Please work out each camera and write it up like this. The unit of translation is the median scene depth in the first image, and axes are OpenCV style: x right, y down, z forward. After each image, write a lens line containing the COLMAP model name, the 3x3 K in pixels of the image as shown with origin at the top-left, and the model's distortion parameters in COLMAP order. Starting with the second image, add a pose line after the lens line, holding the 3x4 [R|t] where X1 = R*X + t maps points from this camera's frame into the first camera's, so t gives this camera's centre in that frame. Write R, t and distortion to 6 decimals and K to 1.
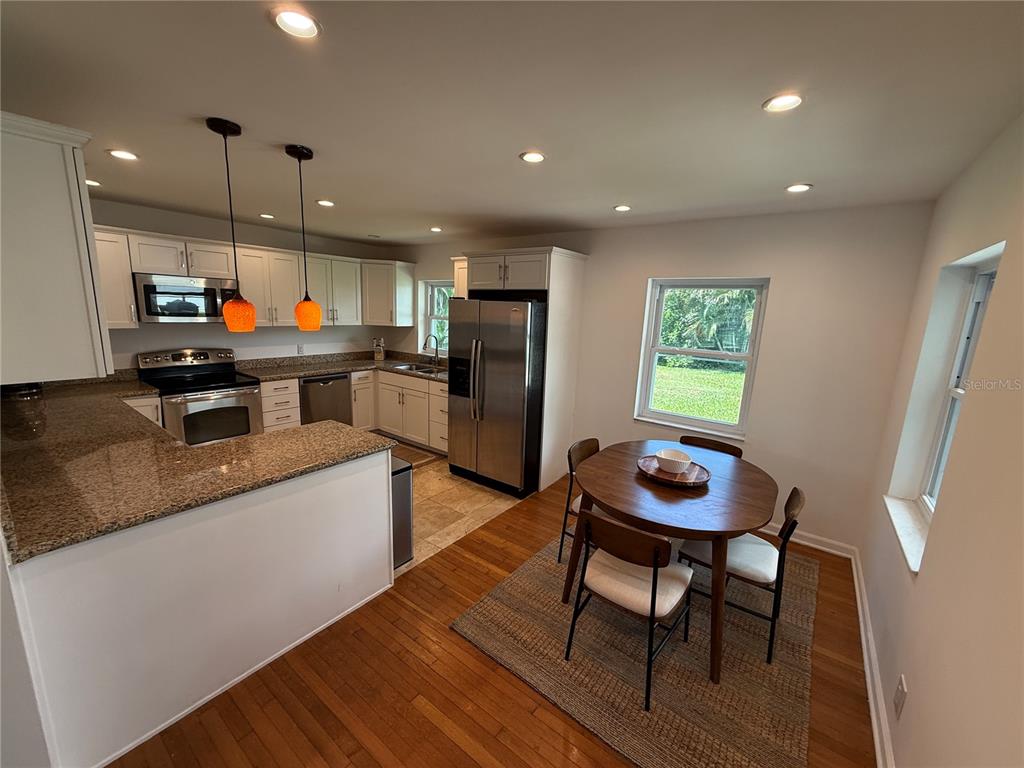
lens RADIAL K [[410.2, 0, 512.0], [0, 410.2, 384.0], [0, 0, 1]] dist [0.001139, -0.000107]
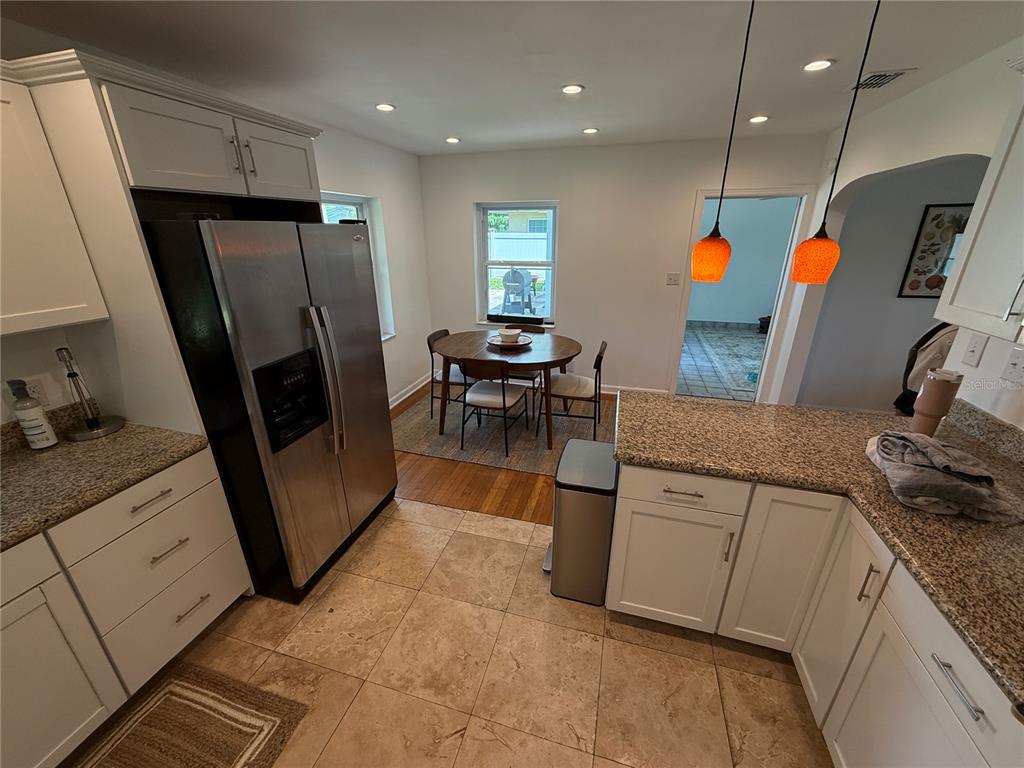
lens RADIAL K [[410.2, 0, 512.0], [0, 410.2, 384.0], [0, 0, 1]] dist [0.001139, -0.000107]
pose [[-0.352616, -0.367343, 0.860652, -0.665585], [0.161628, 0.881996, 0.442674, -0.216871], [-0.921704, 0.295199, -0.251632, 0.981313]]
